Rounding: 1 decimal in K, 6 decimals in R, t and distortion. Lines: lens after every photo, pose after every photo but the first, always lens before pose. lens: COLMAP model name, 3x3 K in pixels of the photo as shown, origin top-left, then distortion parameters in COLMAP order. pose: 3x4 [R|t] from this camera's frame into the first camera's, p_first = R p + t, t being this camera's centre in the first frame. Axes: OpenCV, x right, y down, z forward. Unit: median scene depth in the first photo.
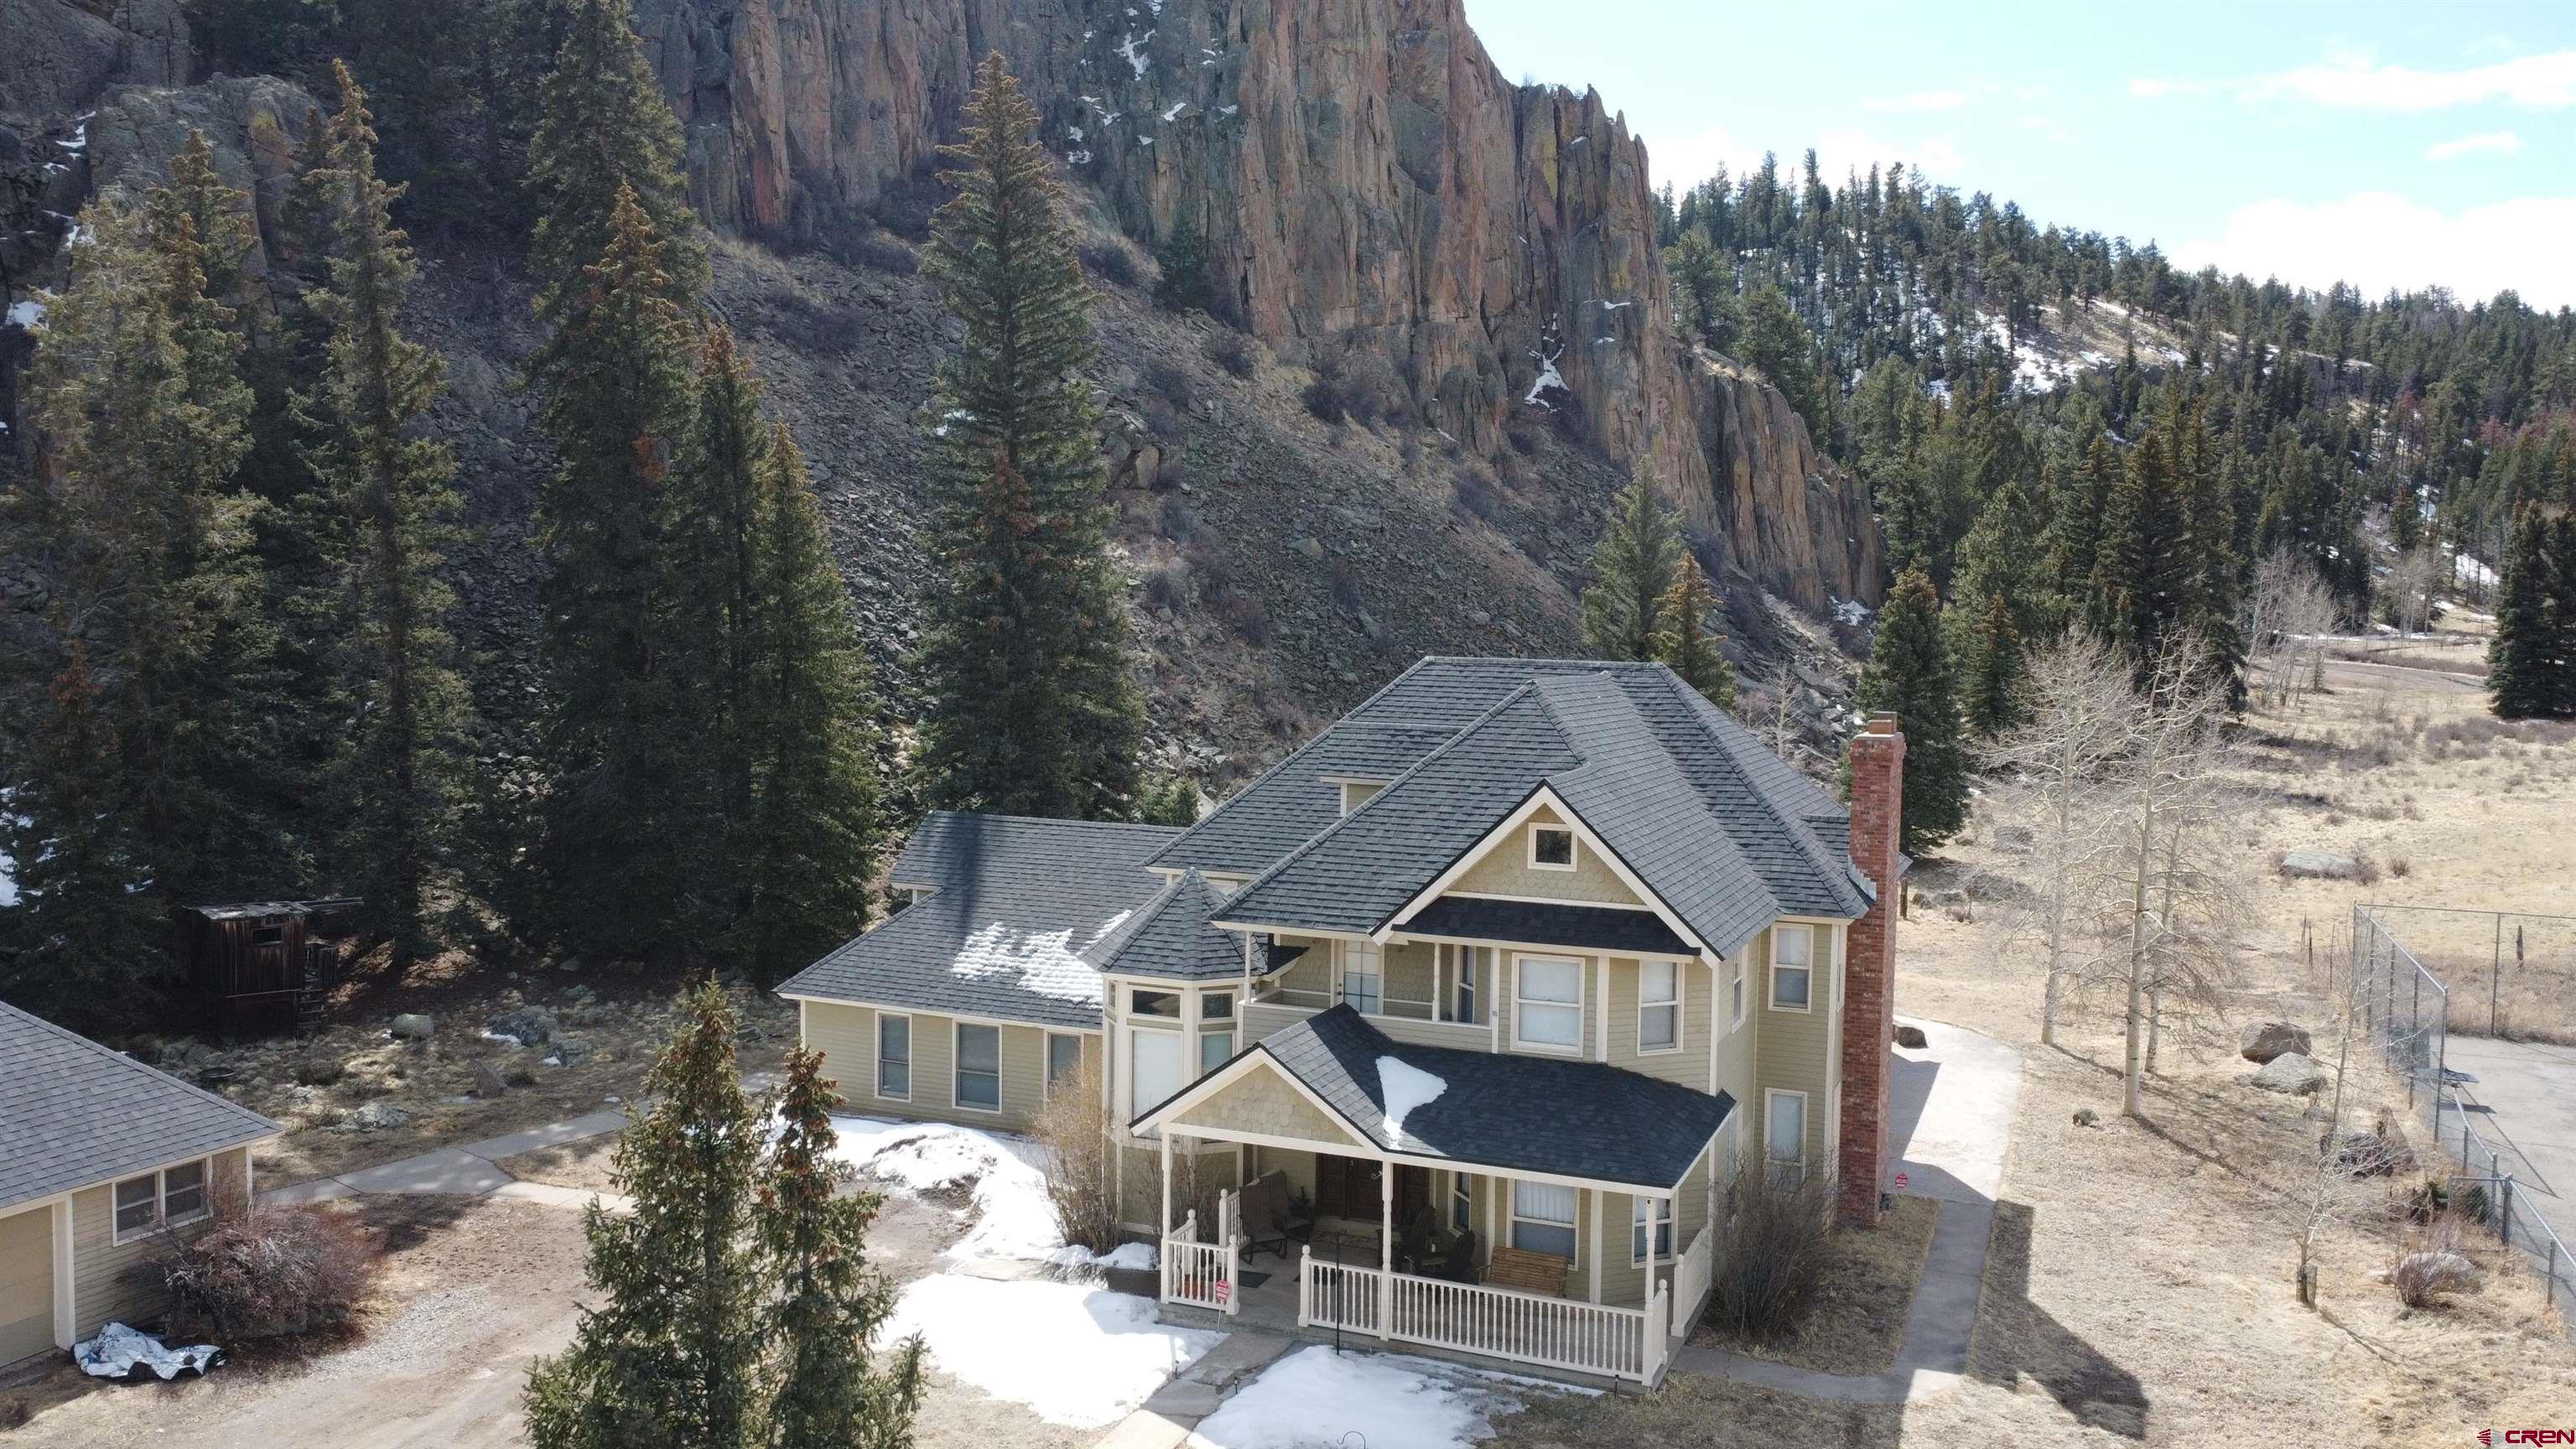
lens RADIAL K [[1930.9, 0, 1280.4], [0, 1930.9, 737.8], [0, 0, 1]] dist [0.003667, -0.007721]
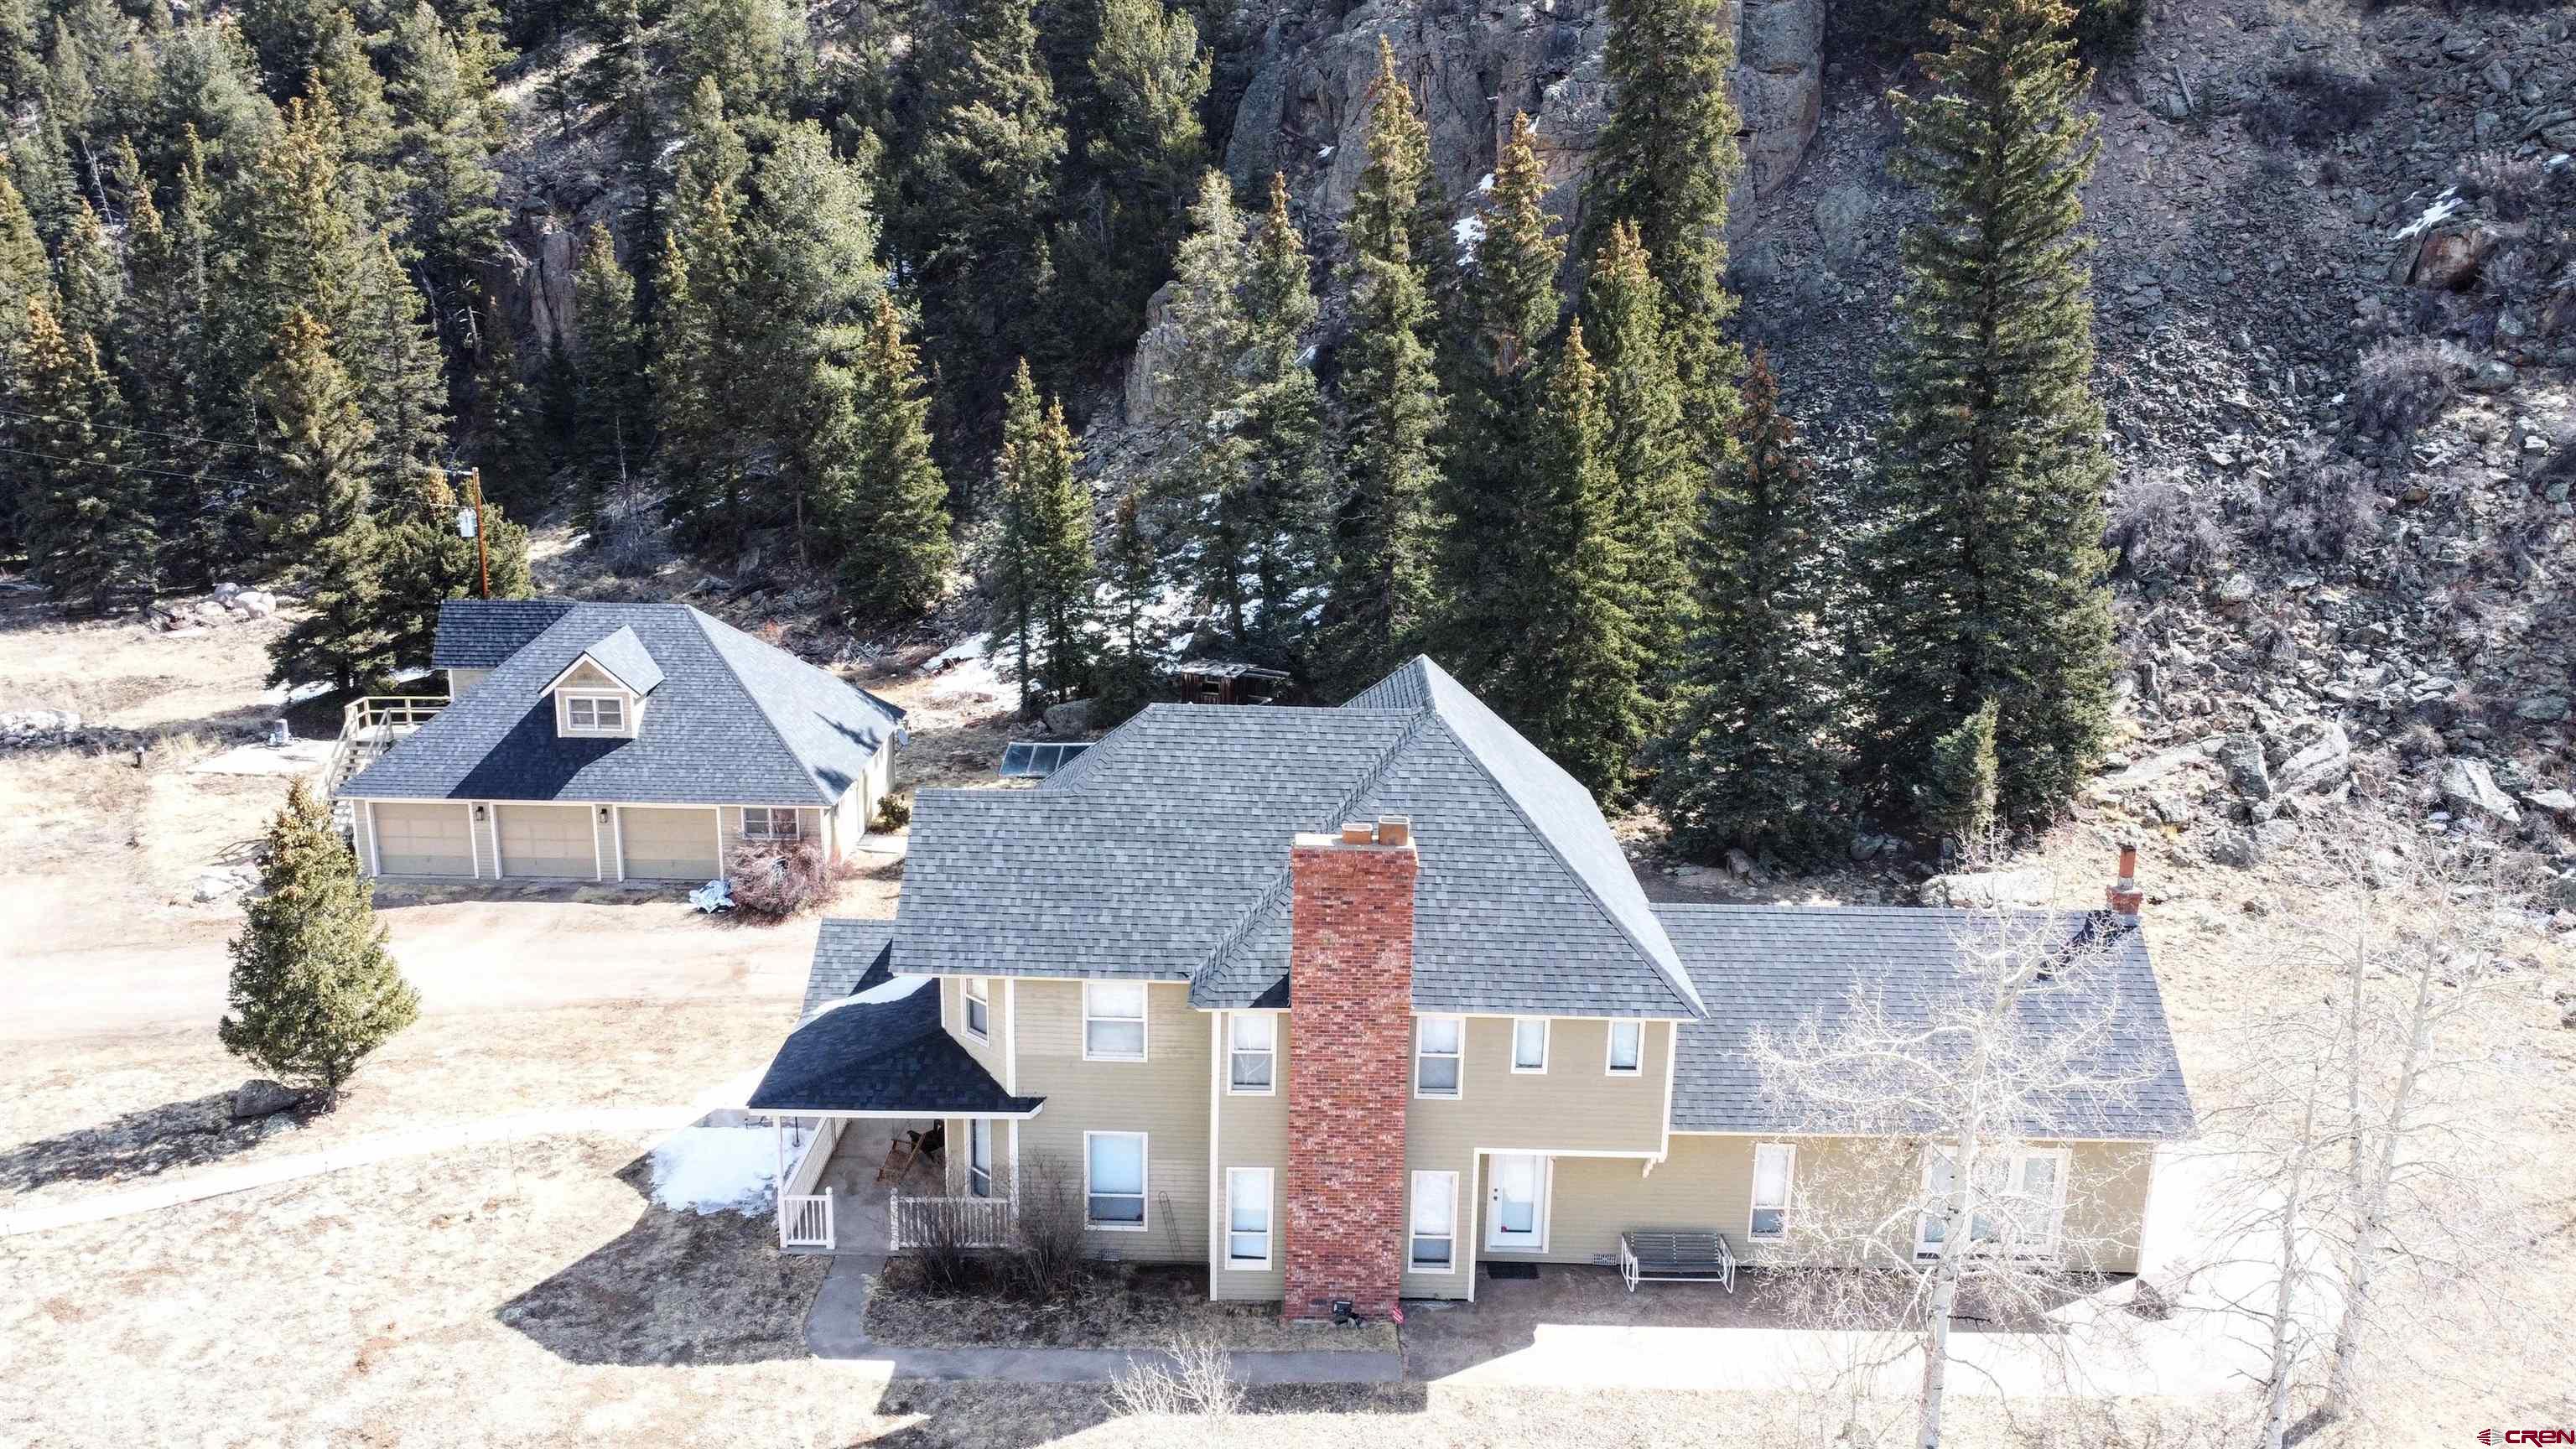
lens RADIAL K [[1930.9, 0, 1280.4], [0, 1930.9, 737.8], [0, 0, 1]] dist [0.003667, -0.007721]
pose [[0.394055, 0.224818, -0.891166, 0.736815], [-0.071478, 0.974181, 0.214154, -0.162285], [0.916303, -0.020689, 0.399950, 0.407405]]
